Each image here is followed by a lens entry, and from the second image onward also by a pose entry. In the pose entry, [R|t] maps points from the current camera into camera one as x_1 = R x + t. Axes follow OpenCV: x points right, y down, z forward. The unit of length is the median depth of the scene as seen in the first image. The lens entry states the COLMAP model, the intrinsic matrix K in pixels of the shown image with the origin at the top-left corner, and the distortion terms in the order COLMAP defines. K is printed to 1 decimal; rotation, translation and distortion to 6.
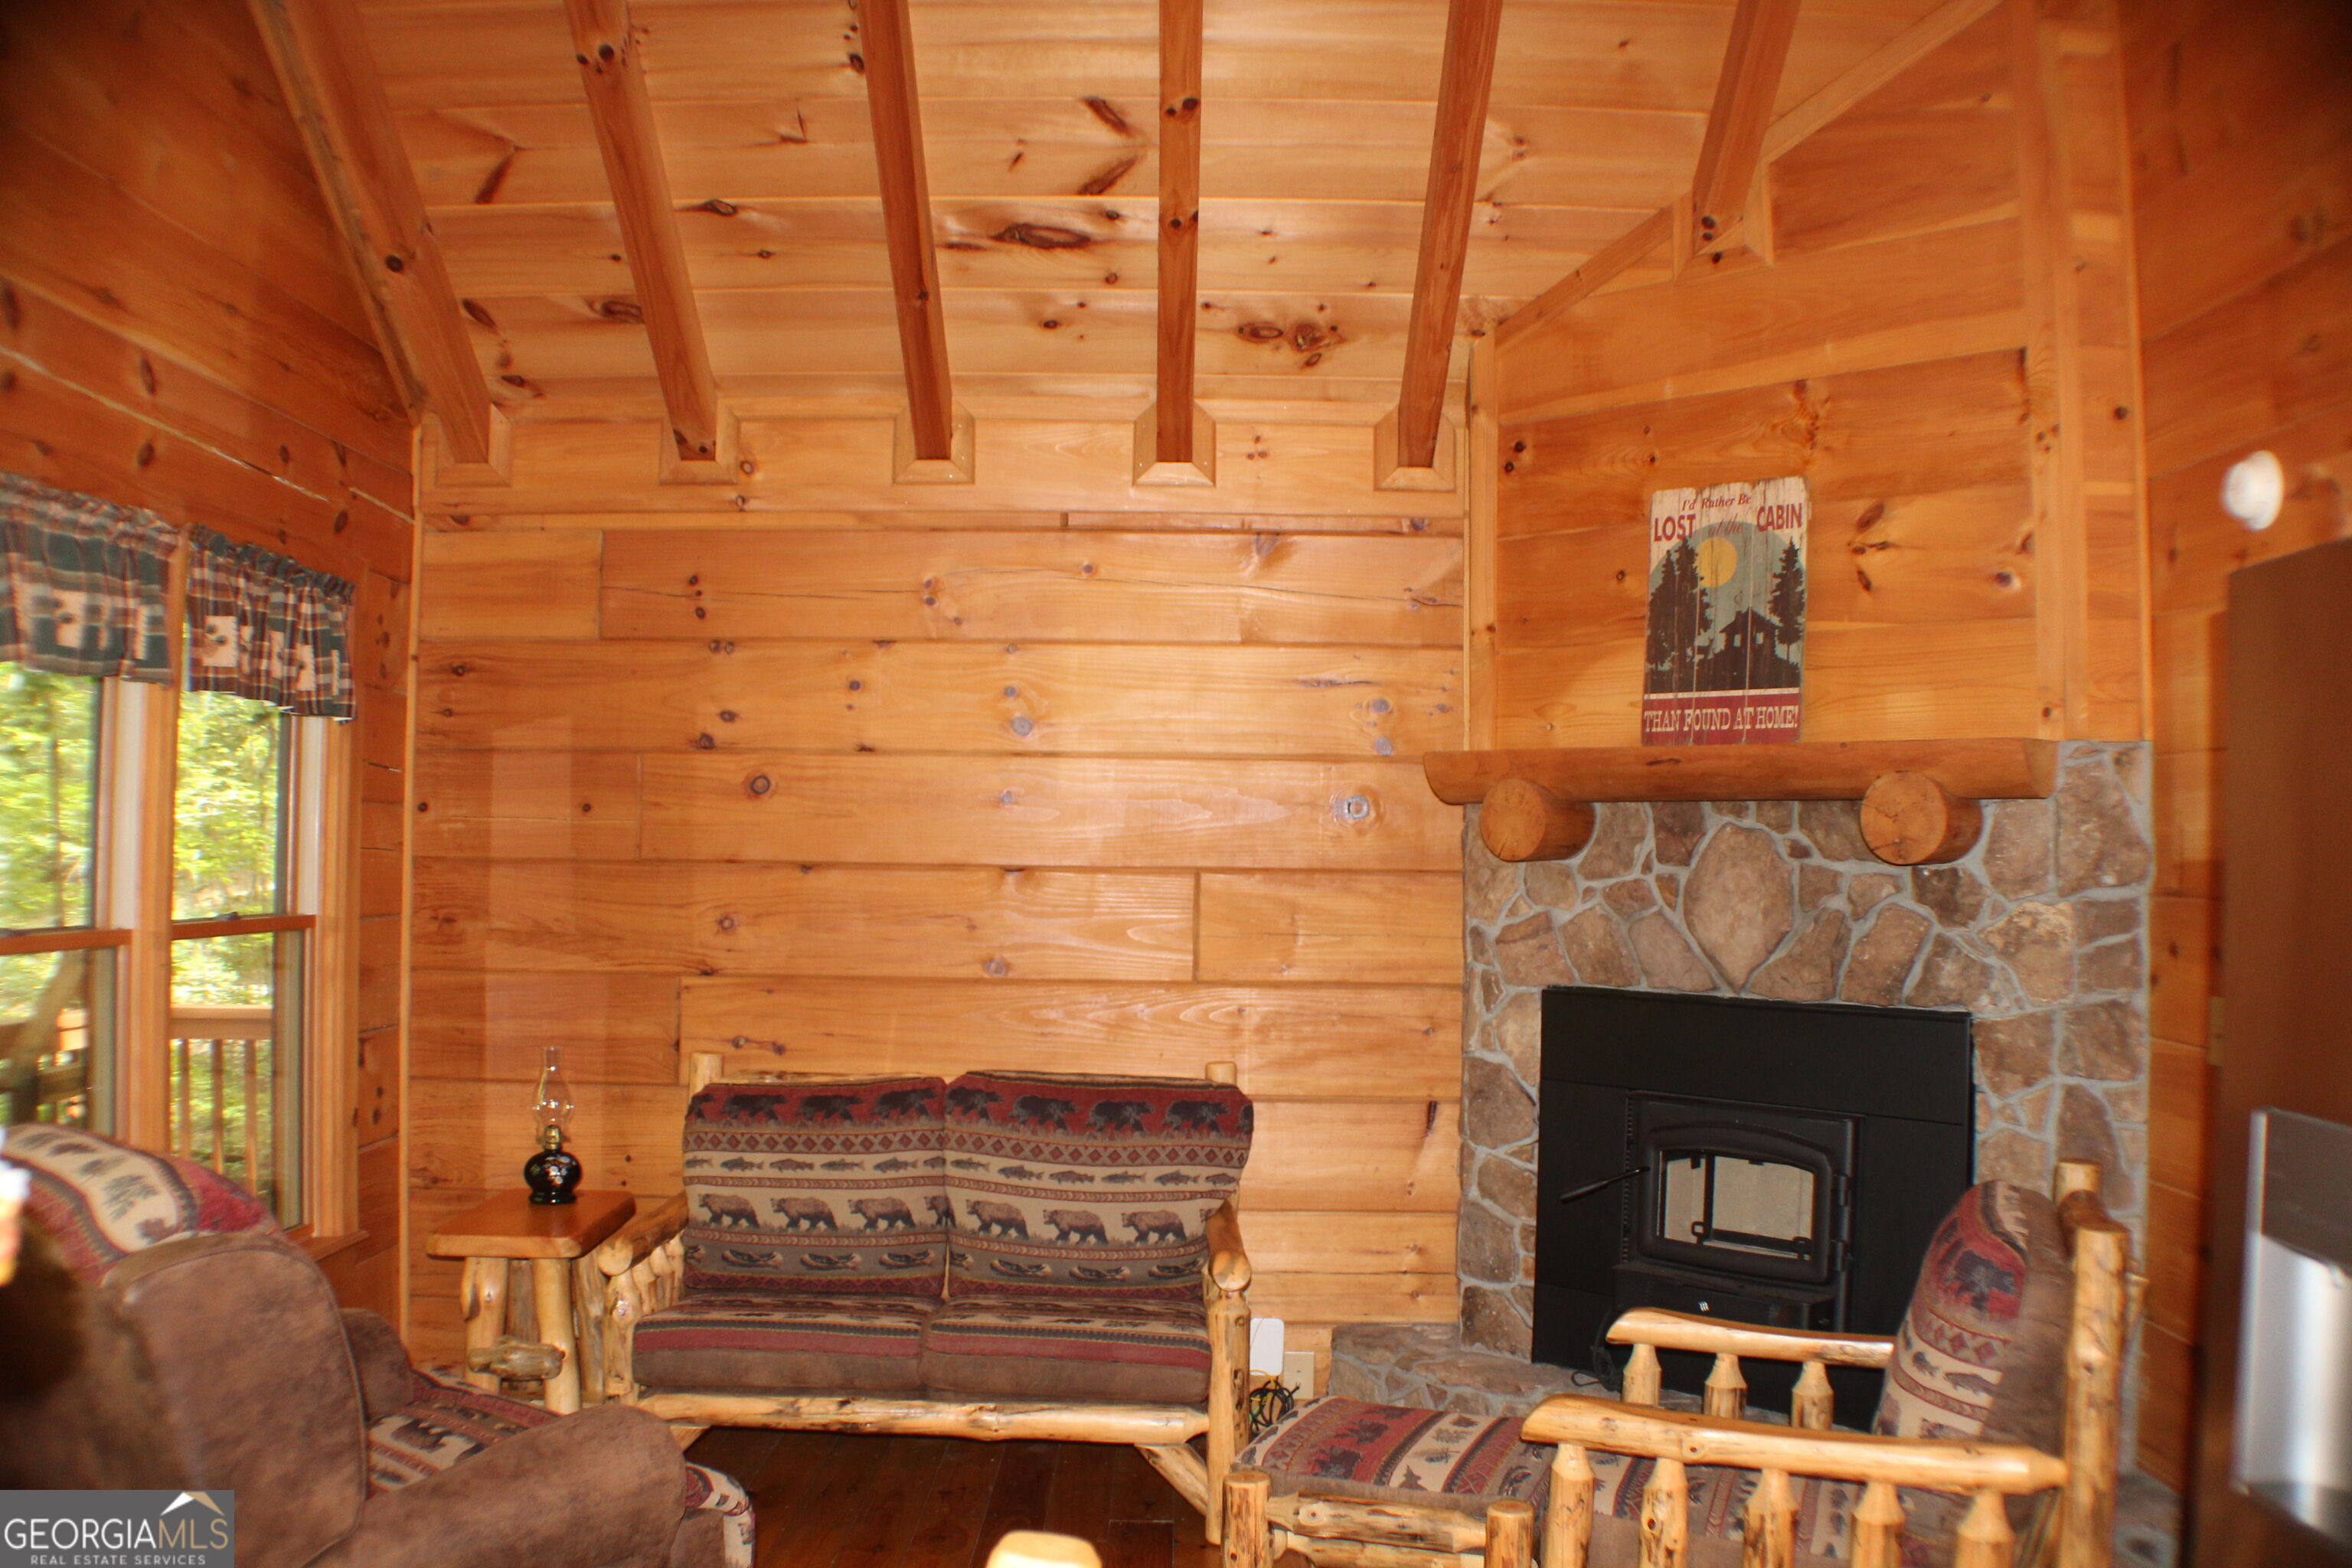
lens RADIAL K [[2077.3, 0, 1176.3], [0, 2077.3, 669.8], [0, 0, 1]] dist [-0.128389, 0.010662]
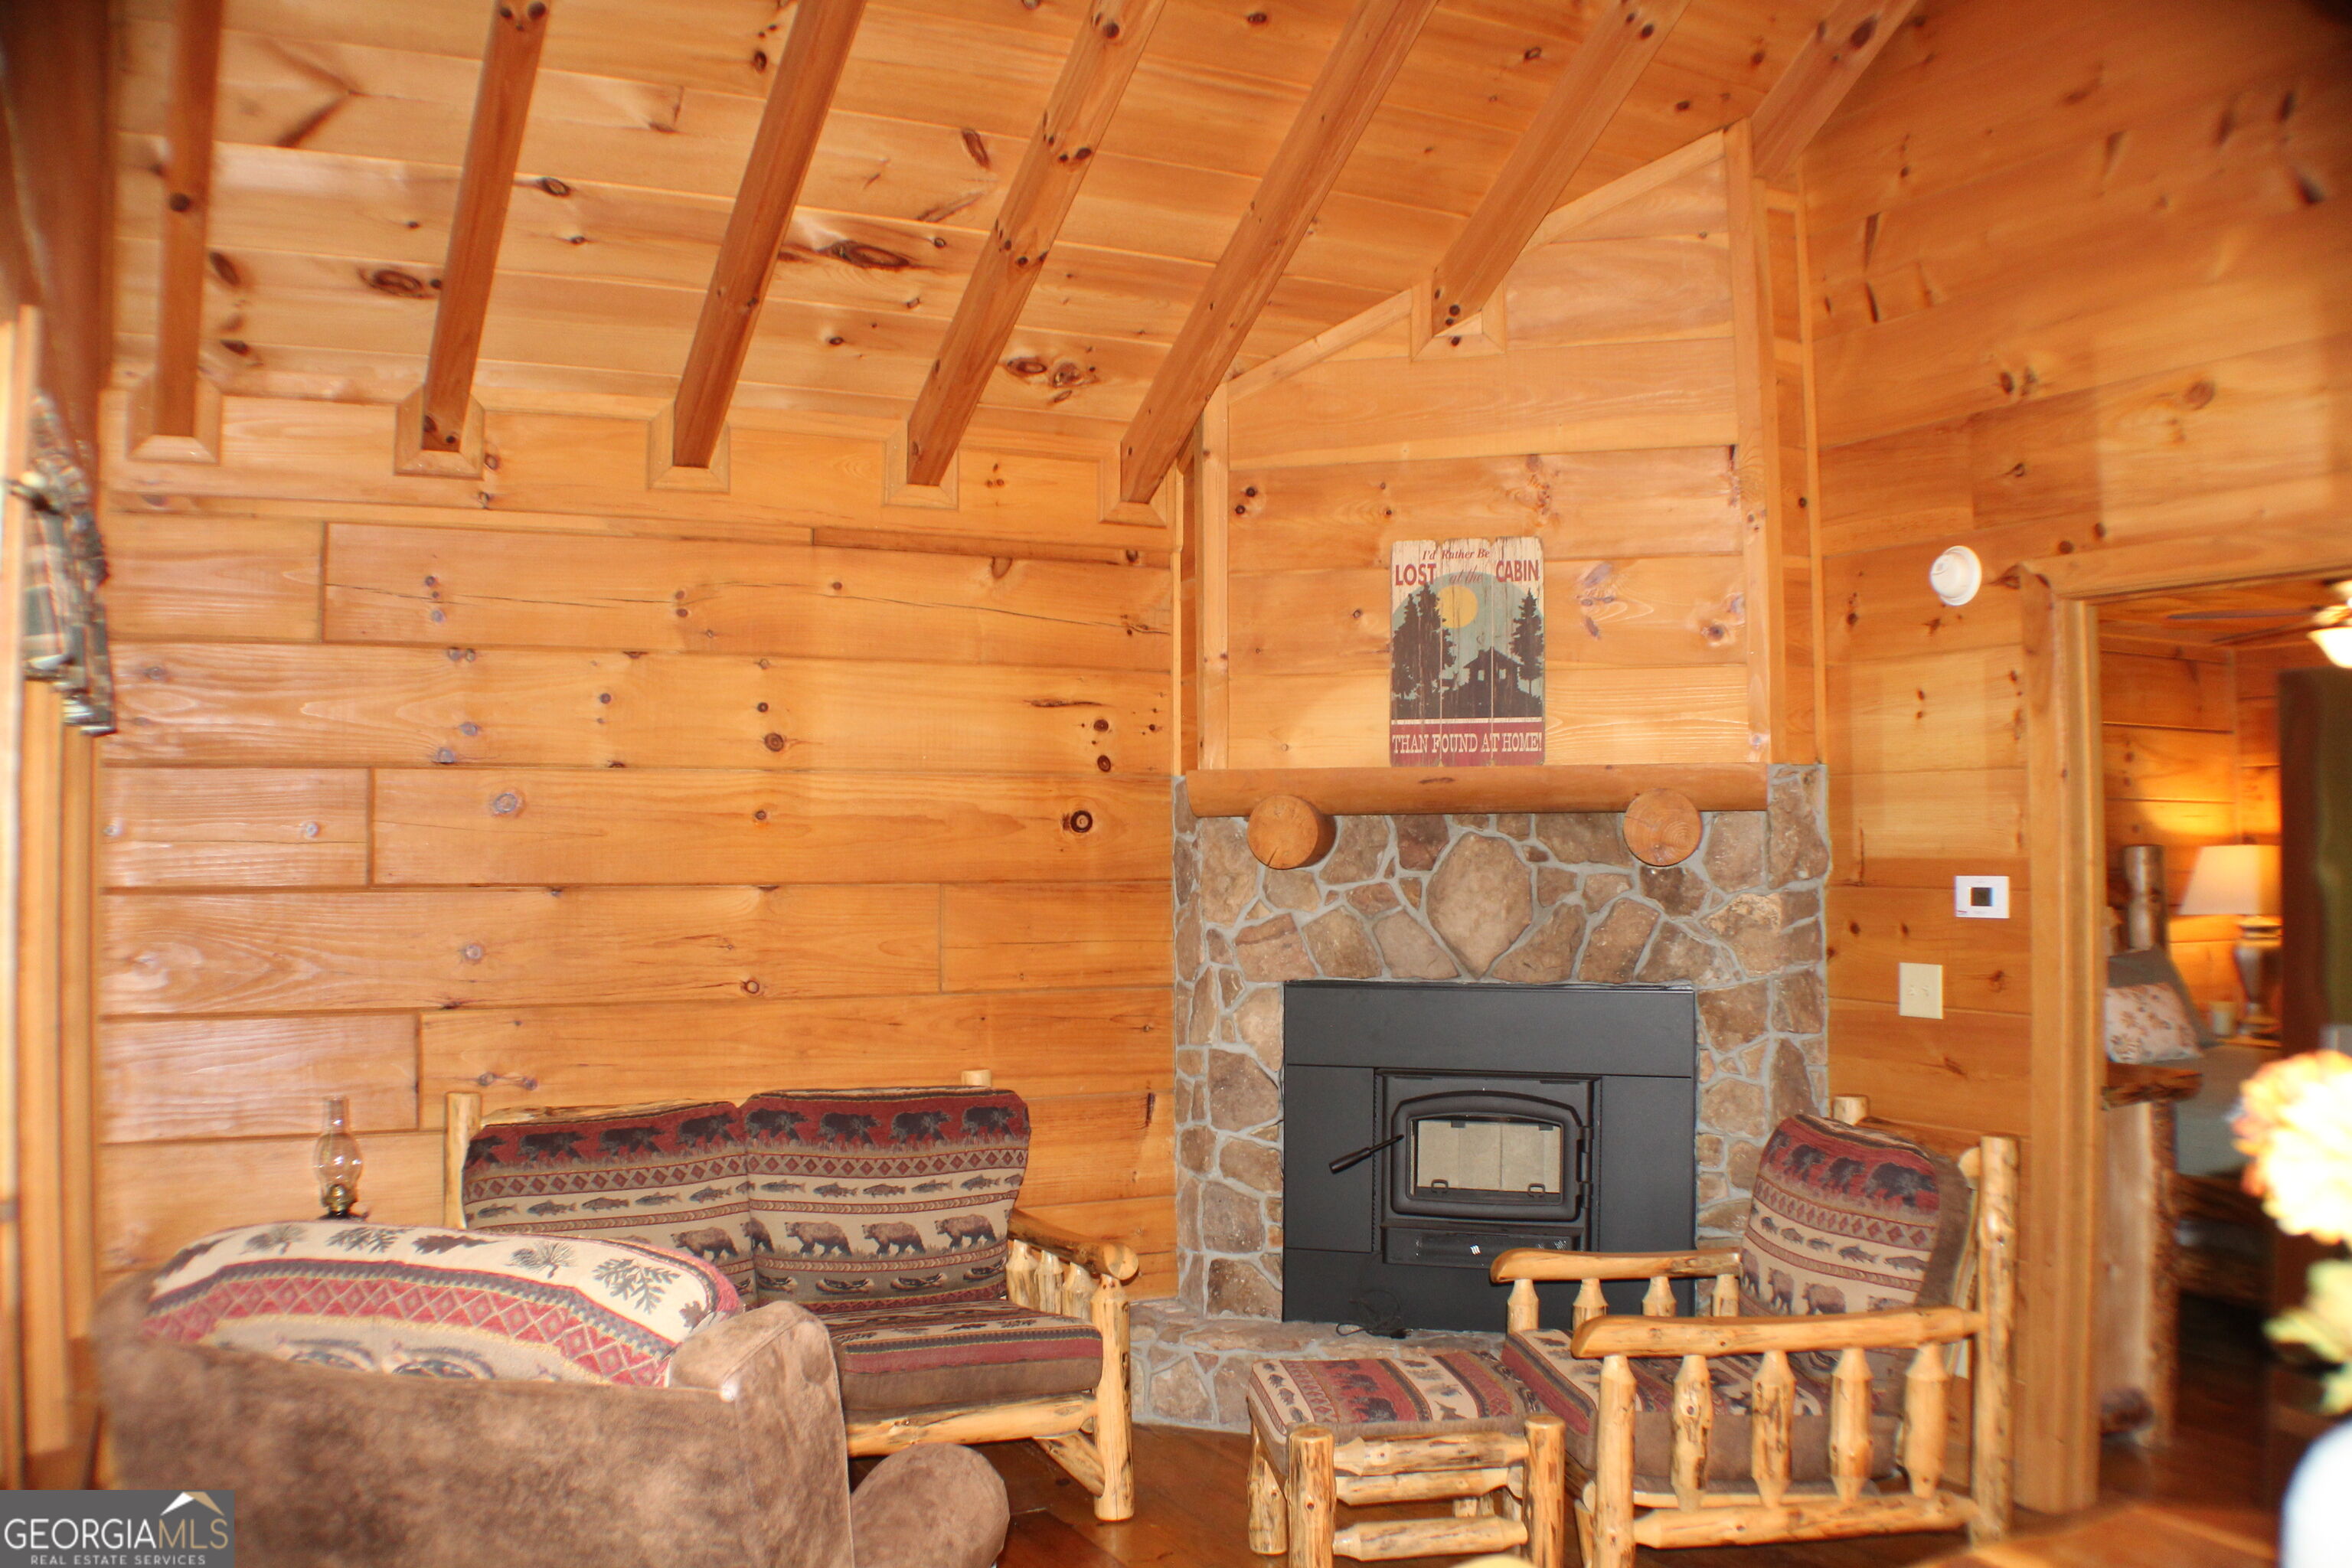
lens RADIAL K [[2079.9, 0, 1203.9], [0, 2079.9, 660.7], [0, 0, 1]] dist [-0.135574, -0.002502]
pose [[0.881321, 0.024442, 0.471886, -0.411056], [-0.022486, 0.999699, -0.009785, -0.007405], [-0.471983, -0.001987, 0.881605, 0.040204]]
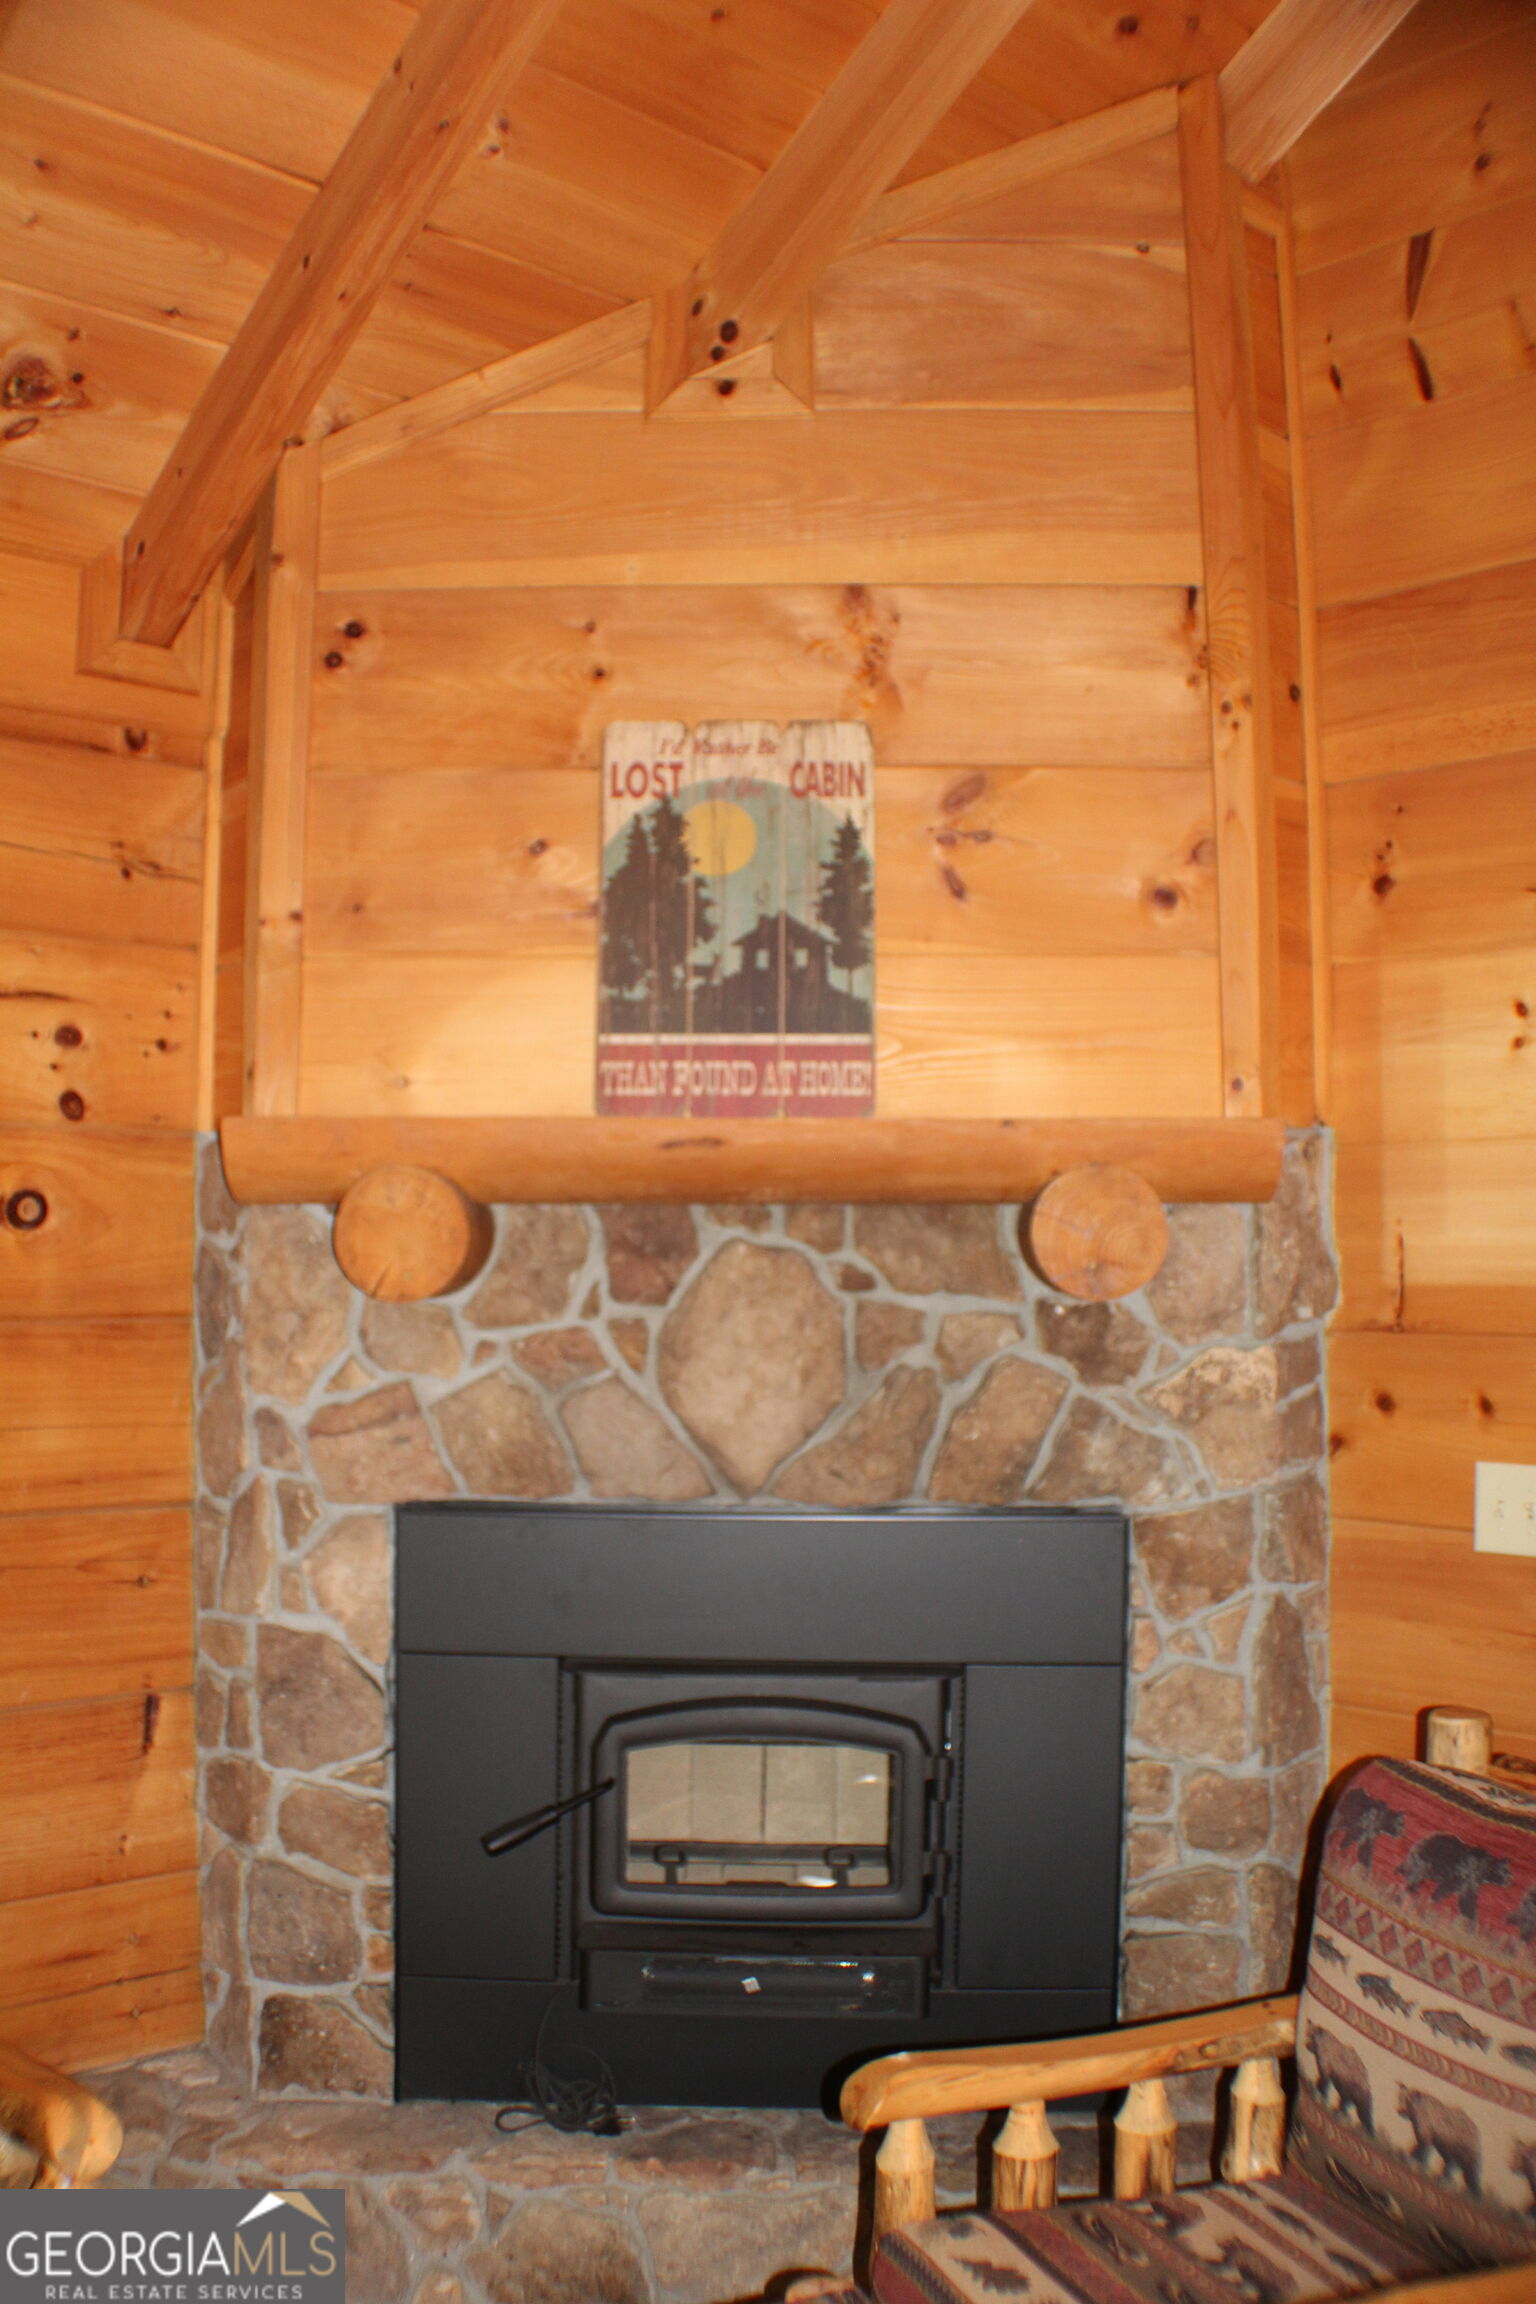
lens RADIAL K [[2065.7, 0, 768.4], [0, 2065.7, 1052.9], [0, 0, 1]] dist [-0.196109, 0.090024]
pose [[0.728680, 0.045875, 0.683316, -0.169969], [-0.046046, 0.998778, -0.017951, 0.026728], [-0.683305, -0.018384, 0.729902, 0.510032]]
